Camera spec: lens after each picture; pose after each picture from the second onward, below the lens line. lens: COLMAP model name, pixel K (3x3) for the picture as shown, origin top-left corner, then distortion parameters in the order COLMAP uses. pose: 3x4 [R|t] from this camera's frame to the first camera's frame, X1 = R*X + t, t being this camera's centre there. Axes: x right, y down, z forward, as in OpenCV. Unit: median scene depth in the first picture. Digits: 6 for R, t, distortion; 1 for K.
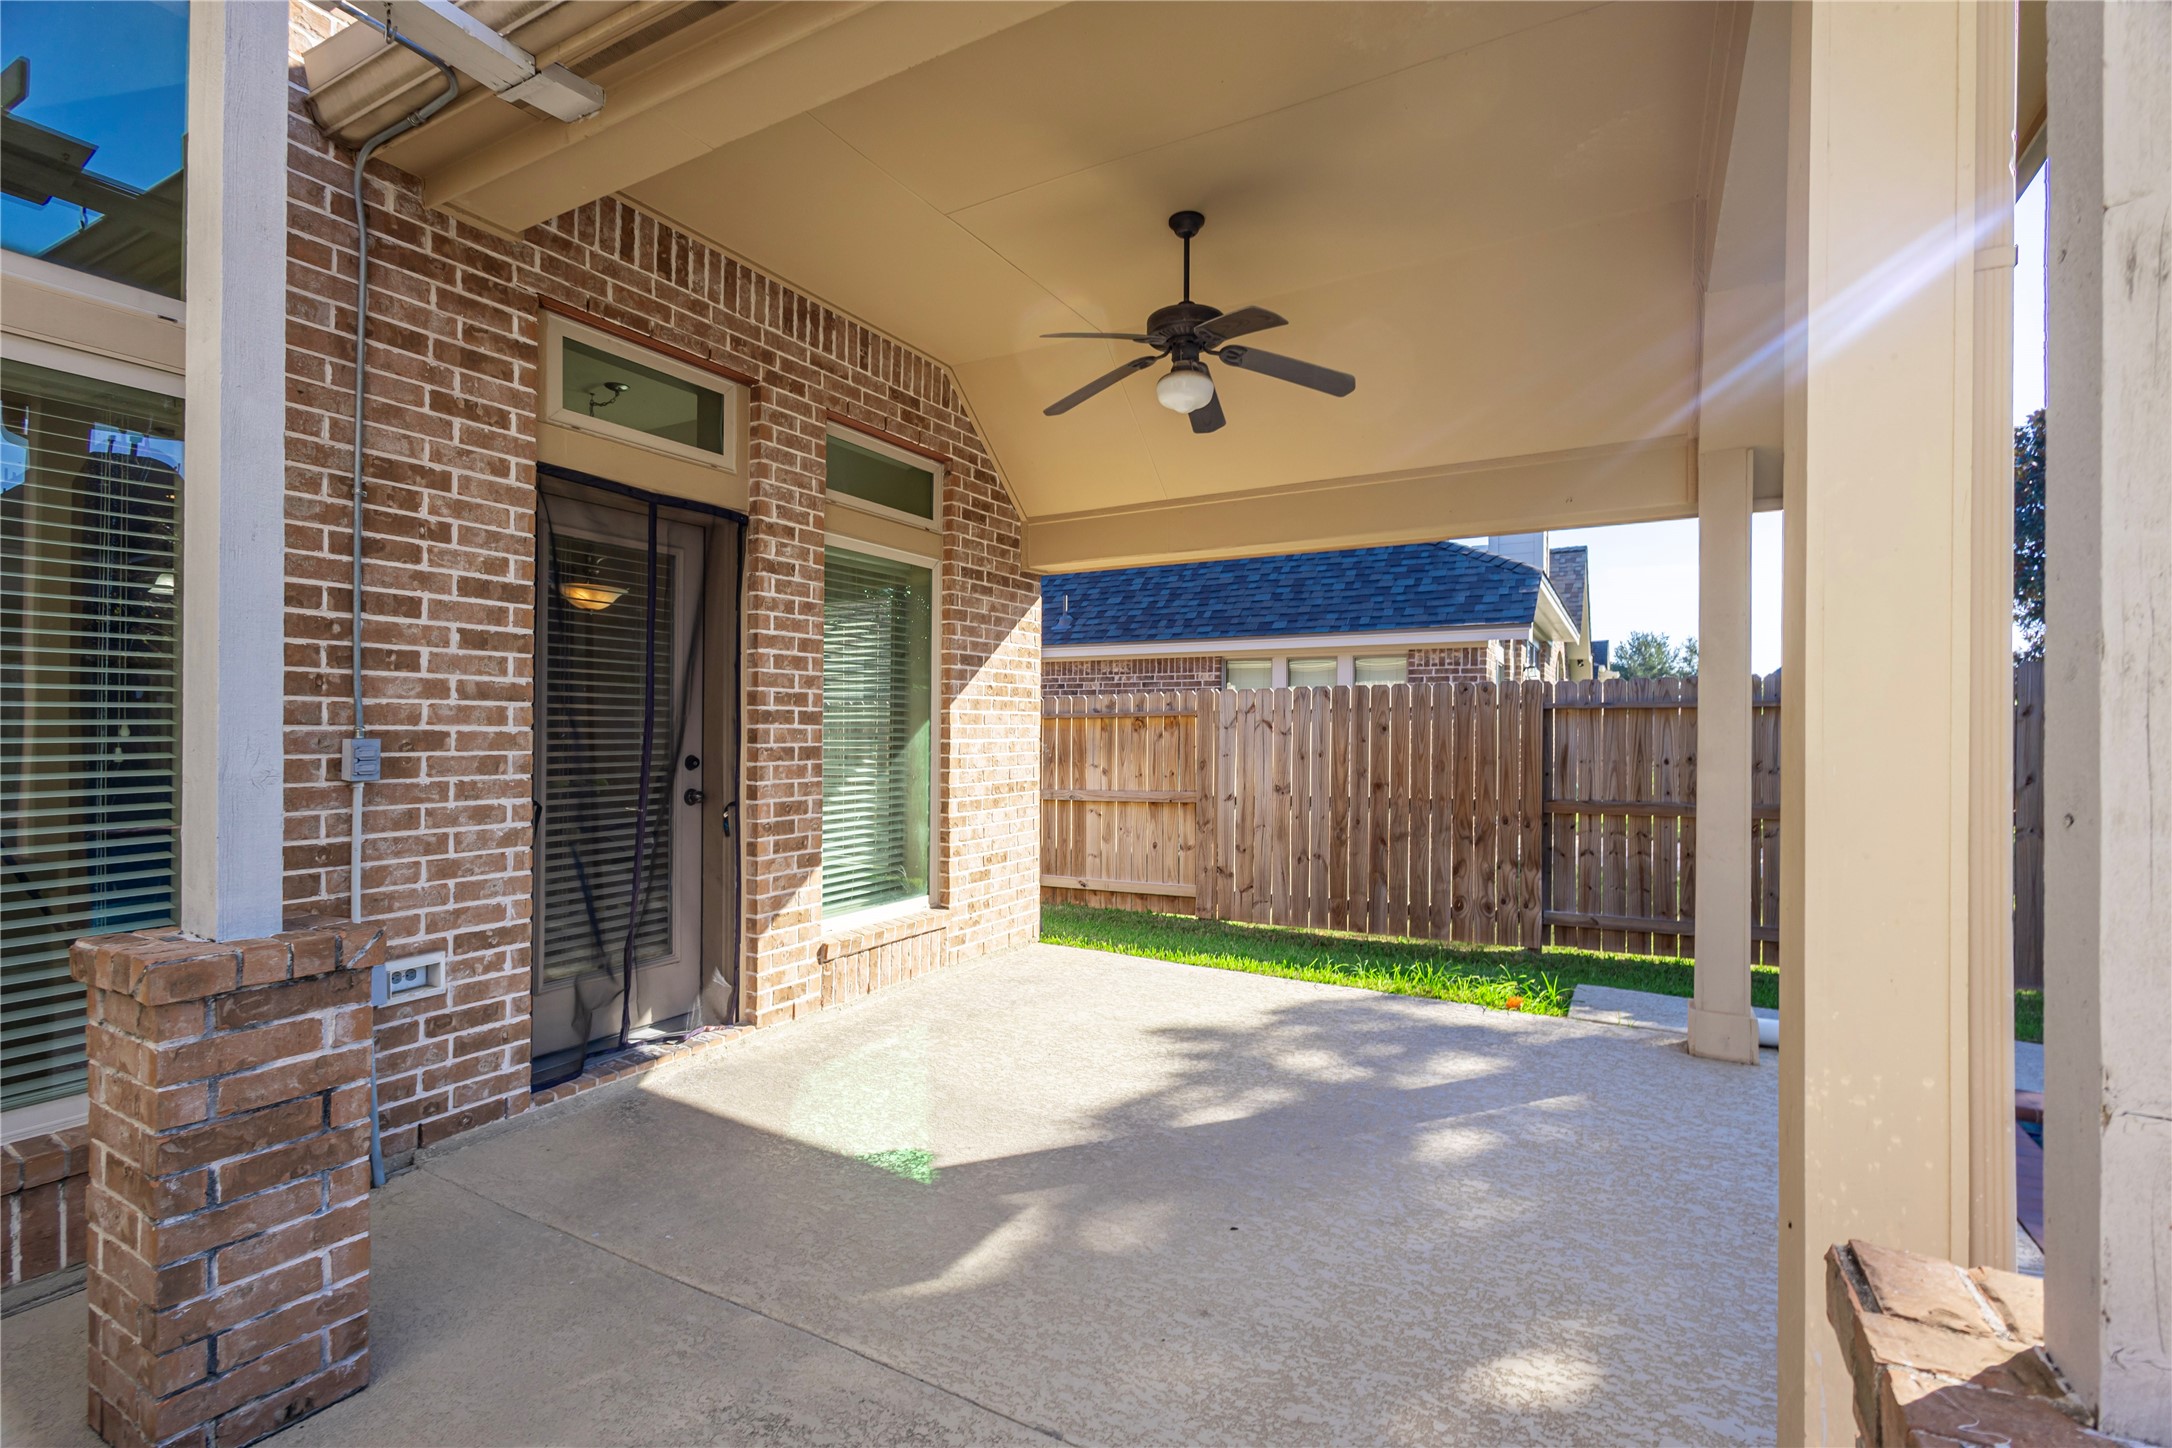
lens RADIAL K [[996.2, 0, 1086.8], [0, 996.2, 726.2], [0, 0, 1]] dist [0.009685, -0.003466]
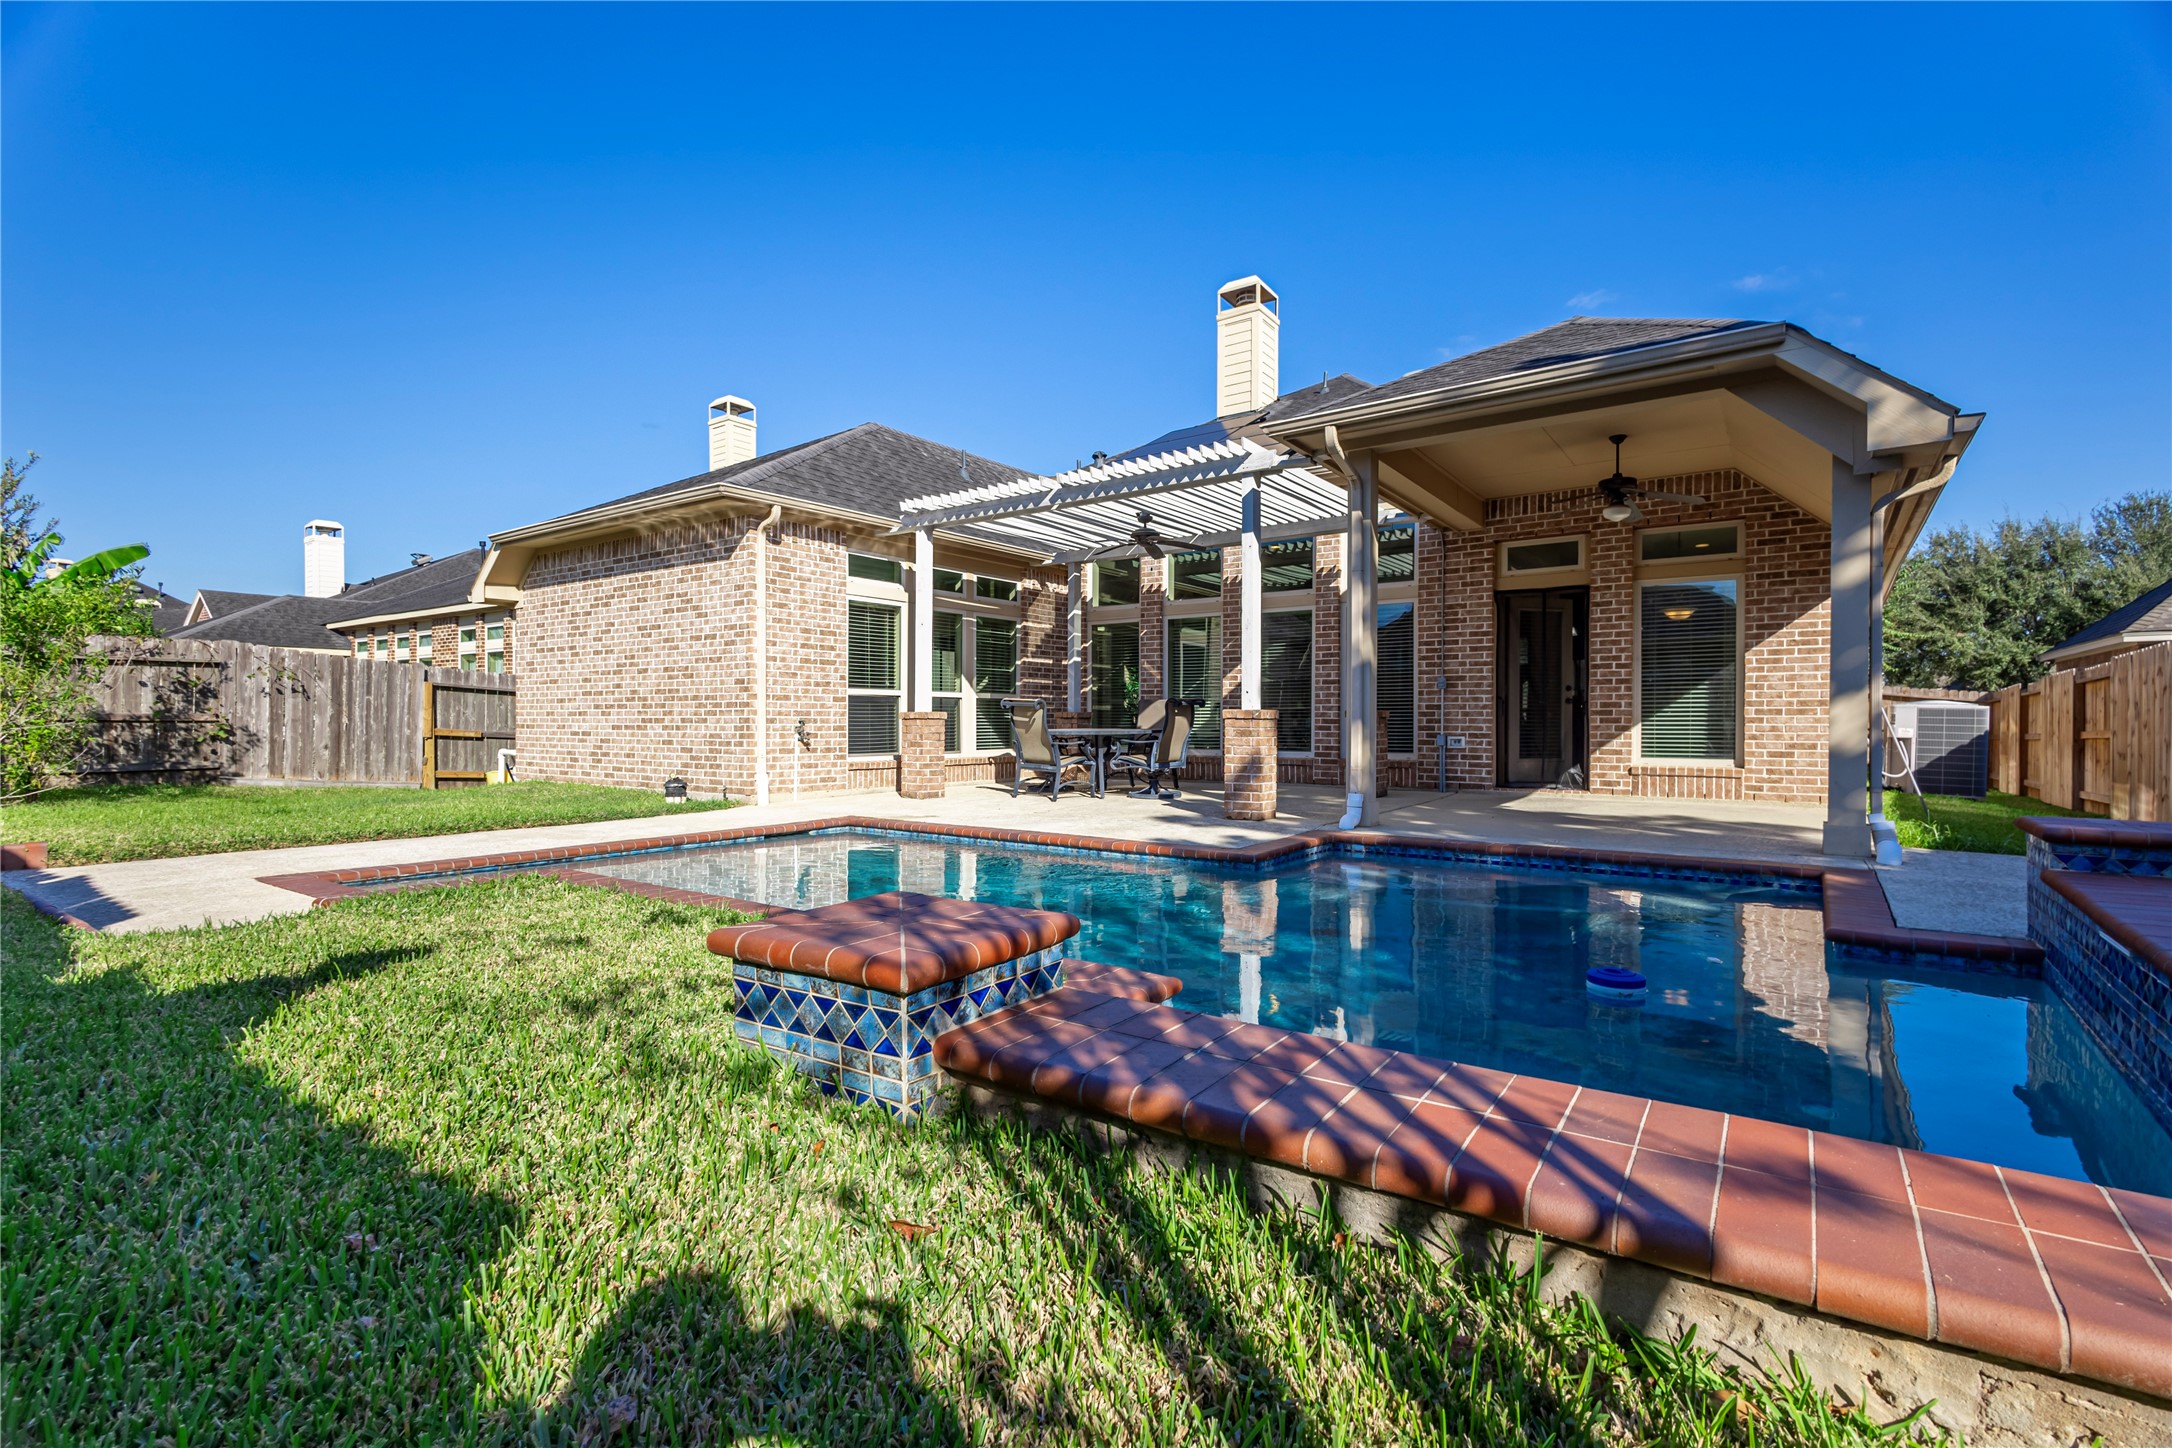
lens RADIAL K [[996.2, 0, 1089.4], [0, 996.2, 729.5], [0, 0, 1]] dist [0.009685, -0.003466]
pose [[-0.124342, 0.002053, -0.992237, 2.731807], [-0.002883, 0.999993, 0.002430, 0.172754], [0.992235, 0.003163, -0.124335, 0.094299]]
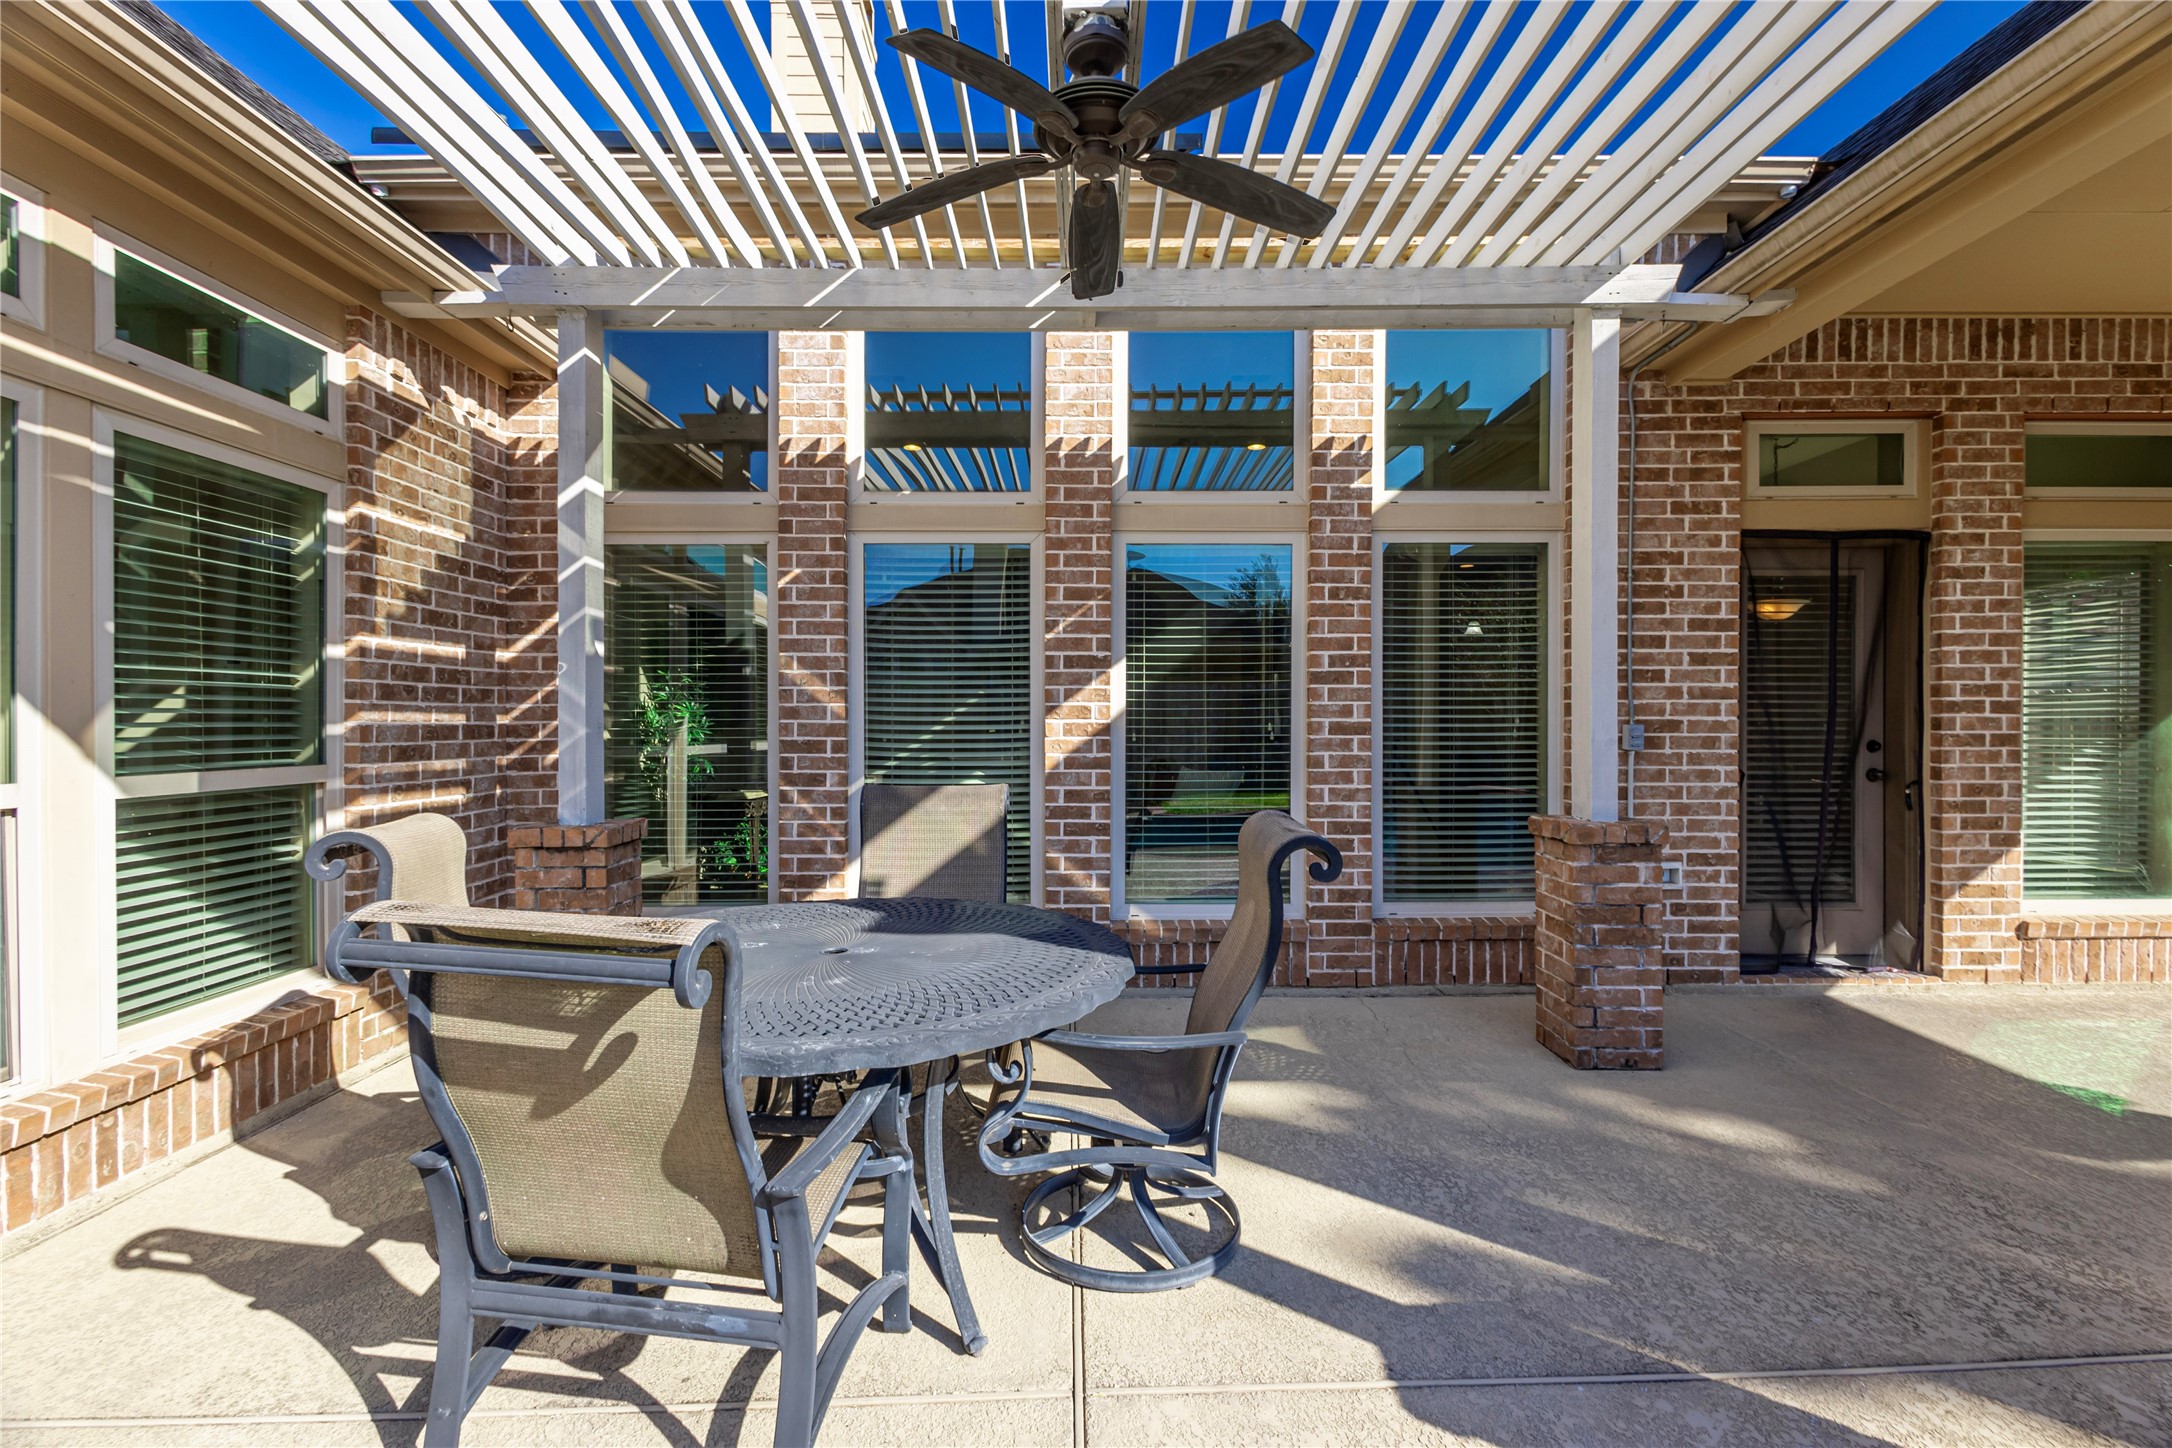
lens RADIAL K [[996.2, 0, 1086.2], [0, 996.2, 723.1], [0, 0, 1]] dist [0.009685, -0.003466]
pose [[0.492997, -0.003586, -0.870024, 0.219730], [0.005779, 0.999983, -0.000847, 0.005127], [0.870012, -0.004610, 0.493009, -0.495724]]
